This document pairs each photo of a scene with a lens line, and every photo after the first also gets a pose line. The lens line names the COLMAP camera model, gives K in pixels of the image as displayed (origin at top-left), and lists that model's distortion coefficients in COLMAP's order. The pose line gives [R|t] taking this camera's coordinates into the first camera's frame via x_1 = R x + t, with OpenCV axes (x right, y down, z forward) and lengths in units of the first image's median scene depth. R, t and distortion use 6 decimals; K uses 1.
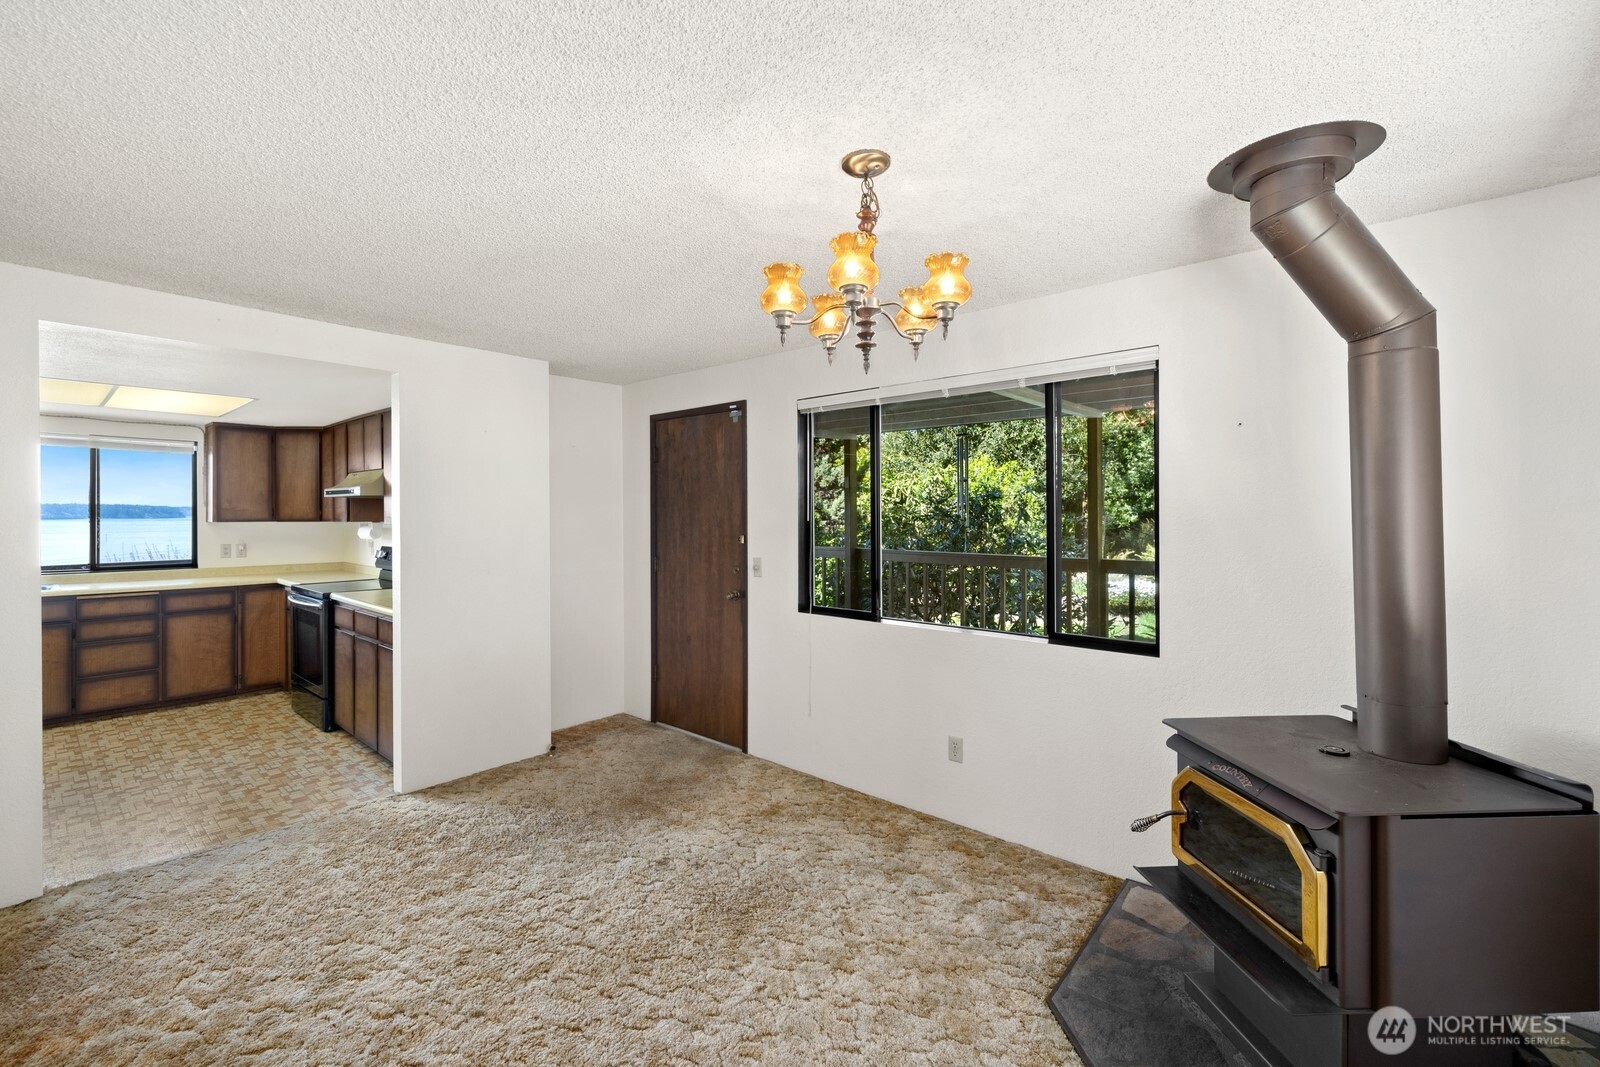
lens RADIAL K [[678.5, 0, 802.2], [0, 678.5, 521.8], [0, 0, 1]] dist [-0.004425, -0.000457]
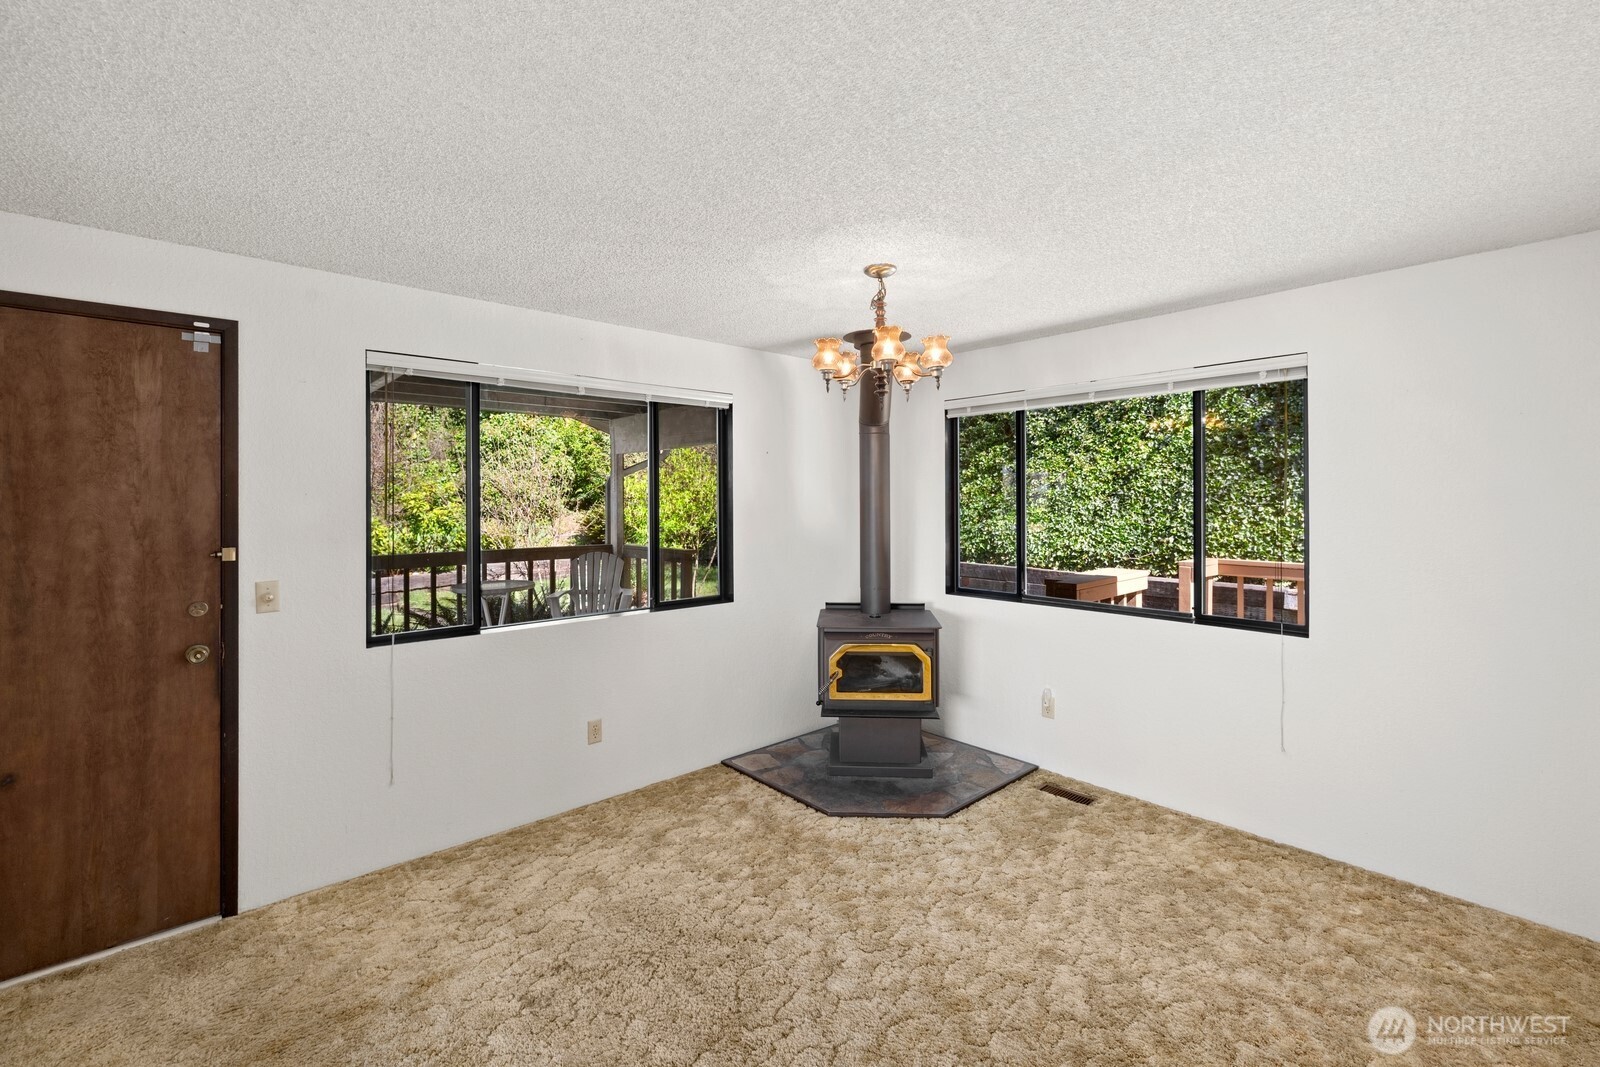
lens RADIAL K [[678.5, 0, 804.5], [0, 678.5, 492.3], [0, 0, 1]] dist [-0.004425, -0.000457]
pose [[0.114562, 0.007661, 0.993387, -0.648847], [0.010431, 0.999906, -0.008914, -0.018901], [-0.993361, 0.011383, 0.114471, 0.456042]]
